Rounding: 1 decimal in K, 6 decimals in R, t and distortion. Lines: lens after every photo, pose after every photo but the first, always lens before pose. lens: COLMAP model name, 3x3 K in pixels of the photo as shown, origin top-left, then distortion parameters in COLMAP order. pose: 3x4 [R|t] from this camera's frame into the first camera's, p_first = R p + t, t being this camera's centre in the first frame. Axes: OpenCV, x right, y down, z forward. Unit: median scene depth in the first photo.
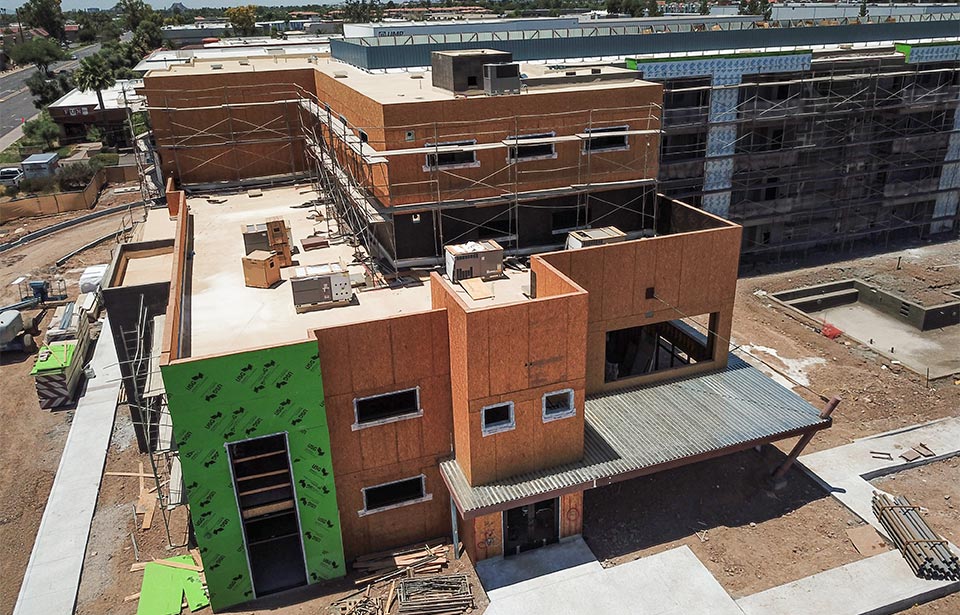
lens RADIAL K [[763.9, 0, 482.8], [0, 763.9, 349.9], [0, 0, 1]] dist [-0.011238, 0.003301]
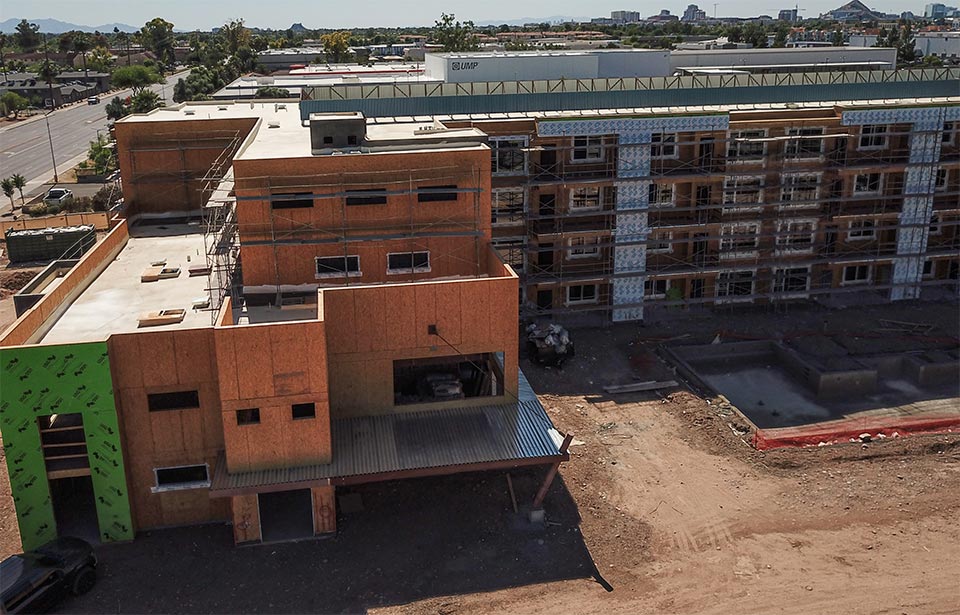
lens RADIAL K [[861.4, 0, 445.7], [0, 861.4, 310.7], [0, 0, 1]] dist [-0.009396, 0.009137]
pose [[0.979925, 0.068645, -0.187177, 0.563234], [-0.087640, 0.991596, -0.095164, 0.021880], [0.179071, 0.109658, 0.977706, -0.304374]]
